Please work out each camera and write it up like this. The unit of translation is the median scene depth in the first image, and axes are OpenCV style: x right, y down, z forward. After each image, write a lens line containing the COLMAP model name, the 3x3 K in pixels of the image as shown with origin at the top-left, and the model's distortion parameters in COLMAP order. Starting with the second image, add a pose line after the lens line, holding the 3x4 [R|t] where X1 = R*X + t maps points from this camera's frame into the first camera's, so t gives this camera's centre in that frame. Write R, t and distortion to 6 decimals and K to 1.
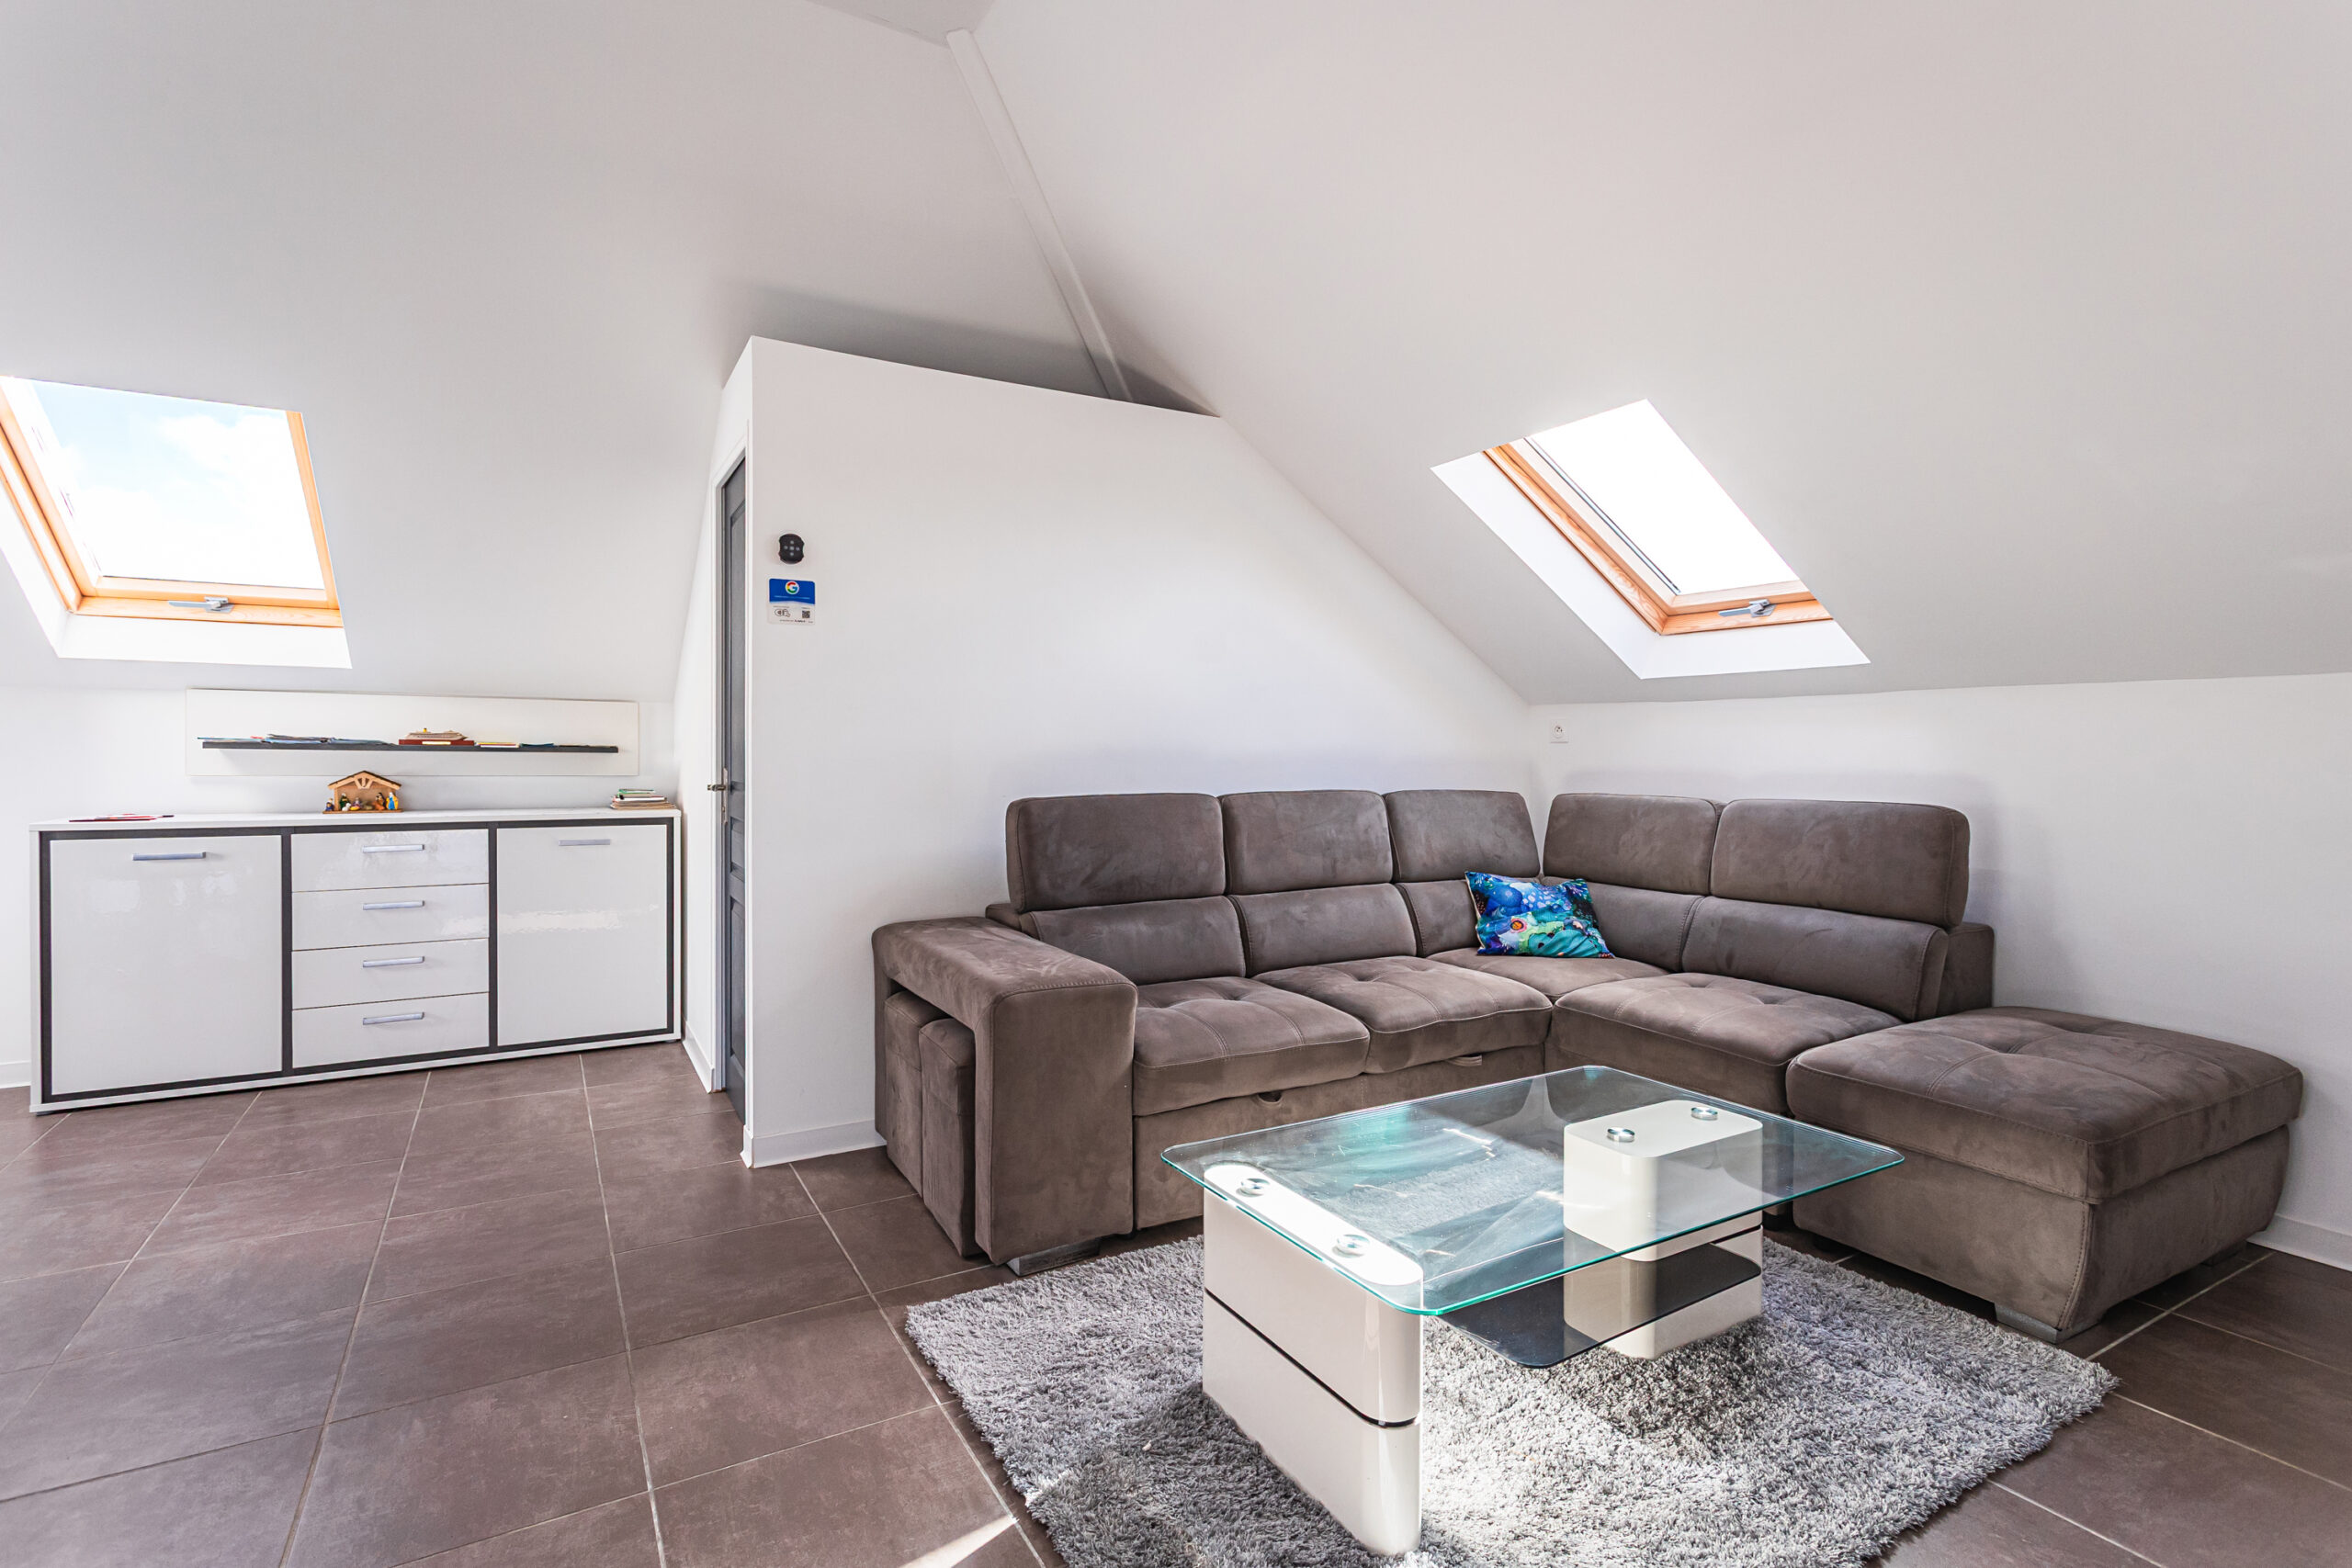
lens RADIAL K [[1123.7, 0, 1162.9], [0, 1123.7, 735.4], [0, 0, 1]] dist [-0.004150, 0.006858]
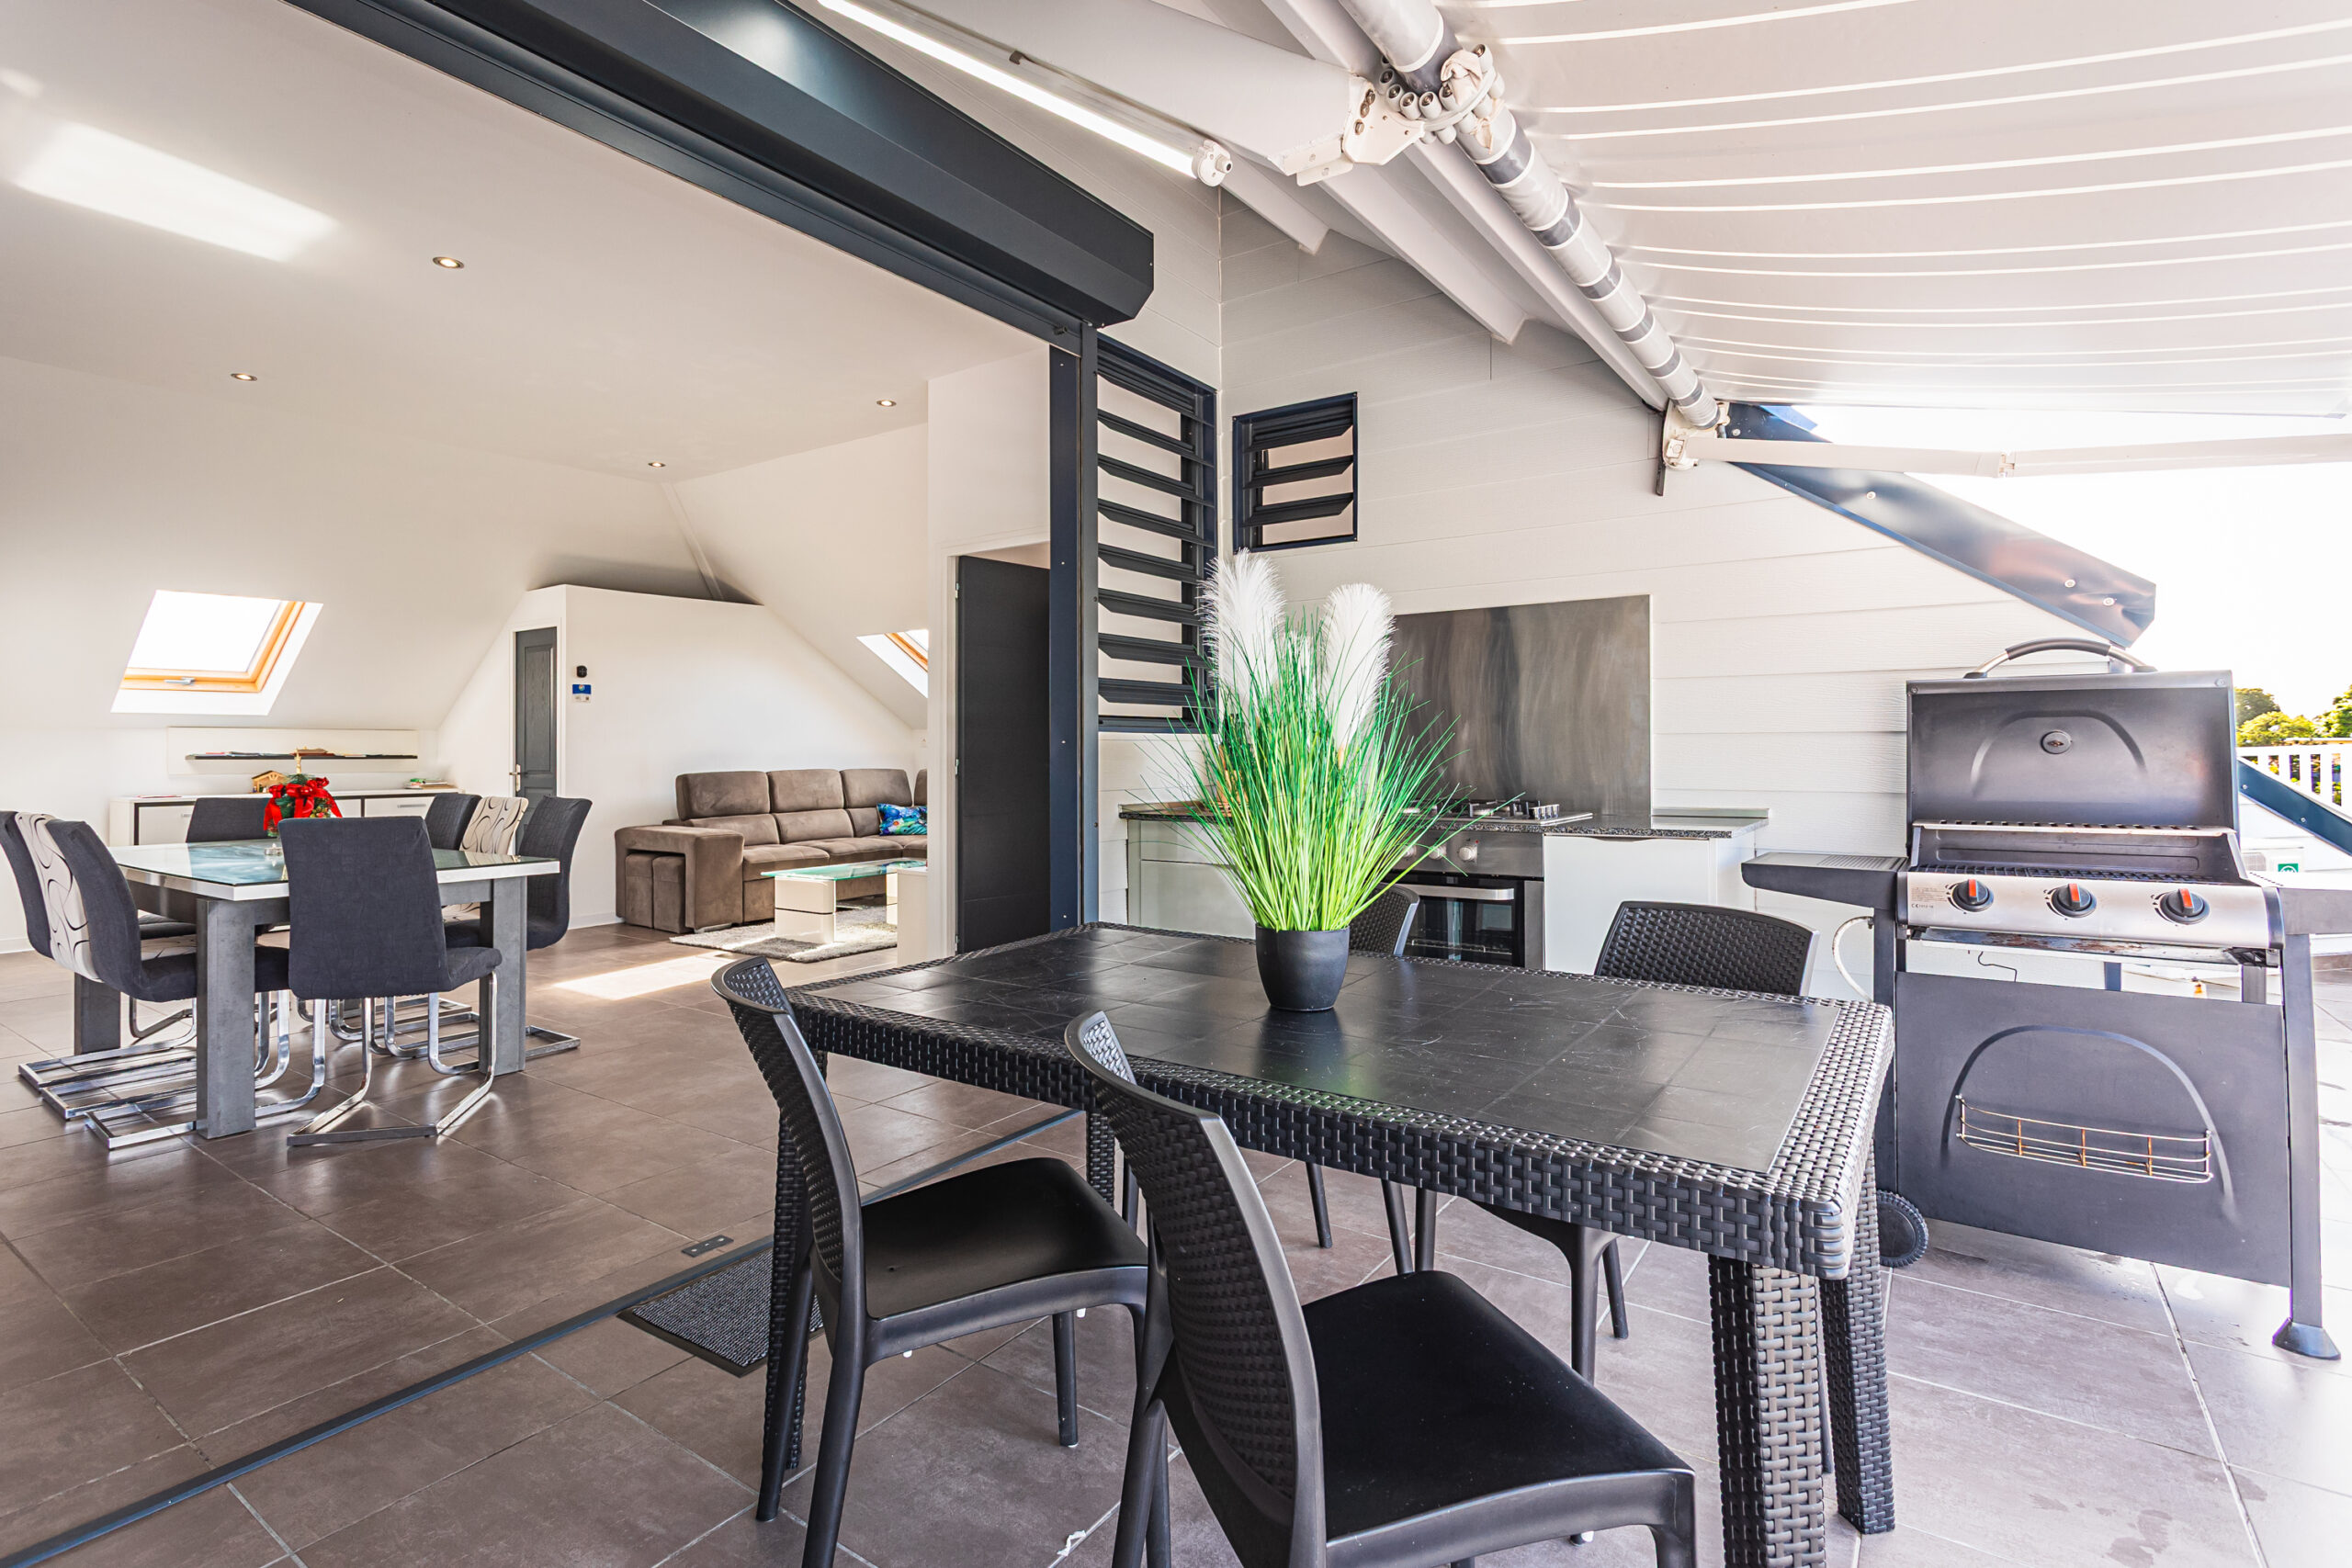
lens RADIAL K [[1123.7, 0, 1162.9], [0, 1123.7, 735.4], [0, 0, 1]] dist [-0.004150, 0.006858]
pose [[0.904785, -0.007514, 0.425803, -0.207503], [0.006713, 0.999972, 0.003381, -0.026684], [-0.425816, -0.000201, 0.904810, -1.540360]]
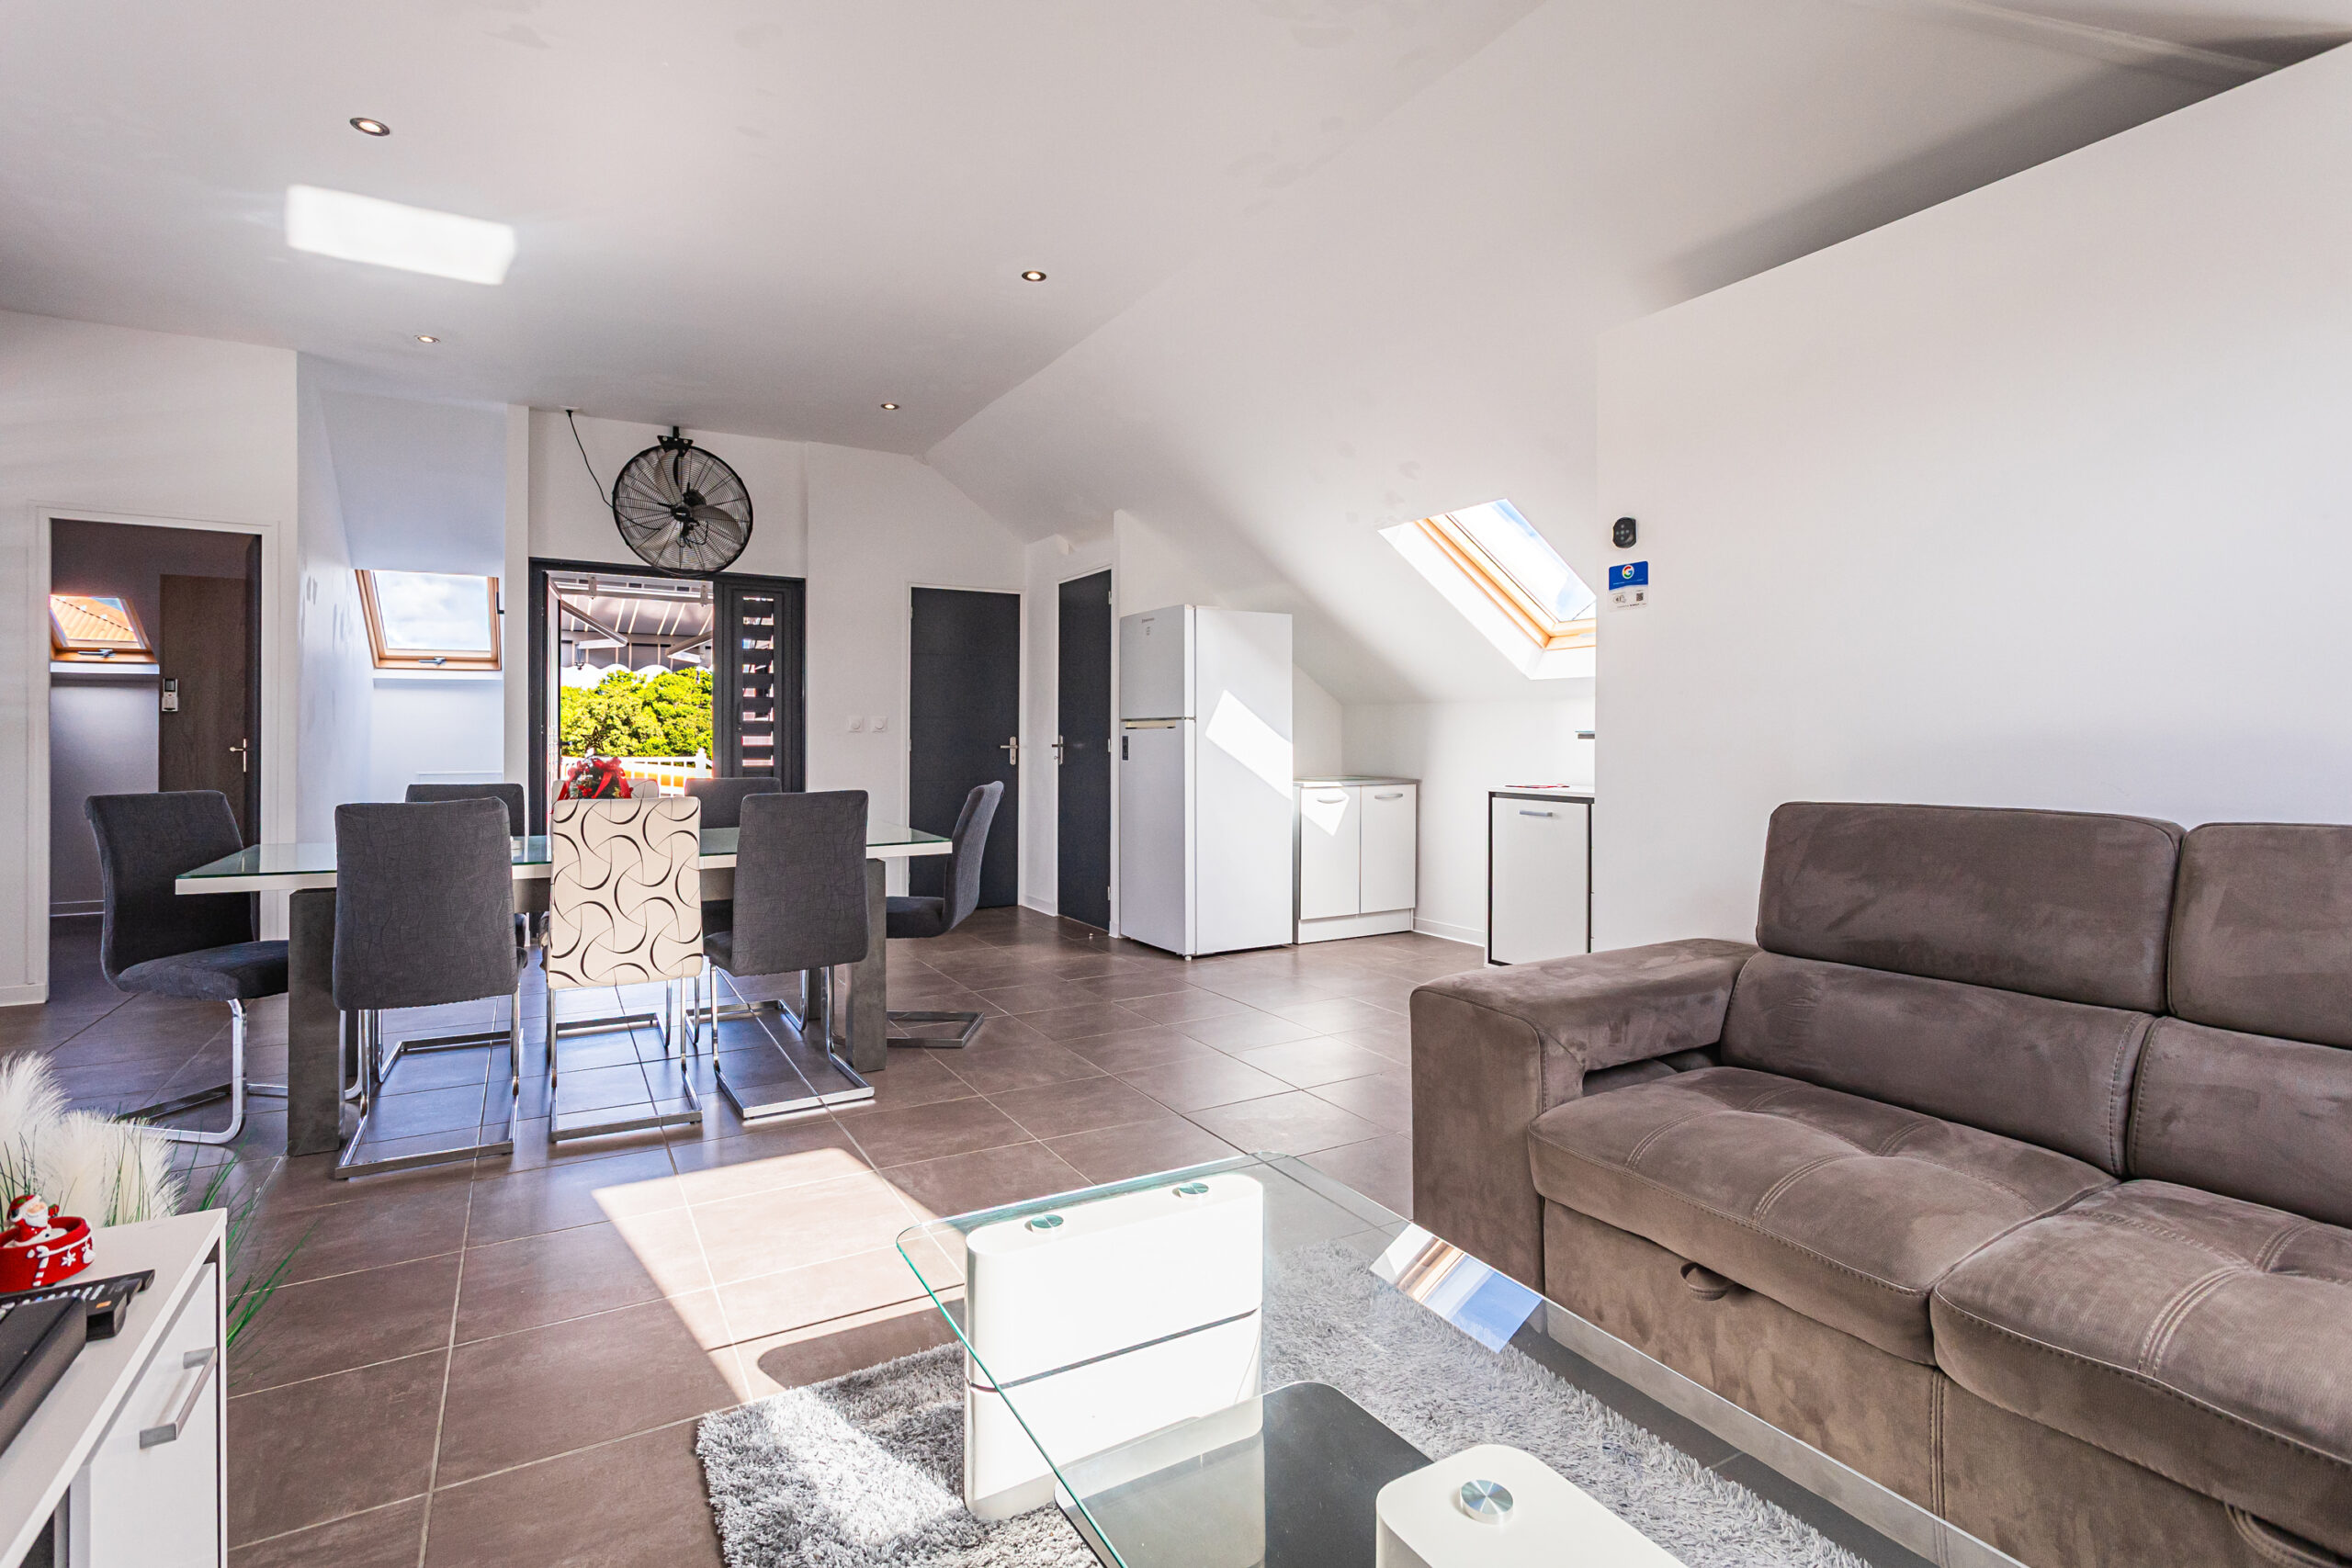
lens RADIAL K [[1123.7, 0, 1162.9], [0, 1123.7, 735.4], [0, 0, 1]] dist [-0.004150, 0.006858]
pose [[-0.022088, -0.005030, -0.999743, 0.593097], [0.002593, 0.999984, -0.005088, 0.013290], [0.999753, -0.002705, -0.022075, 0.558609]]
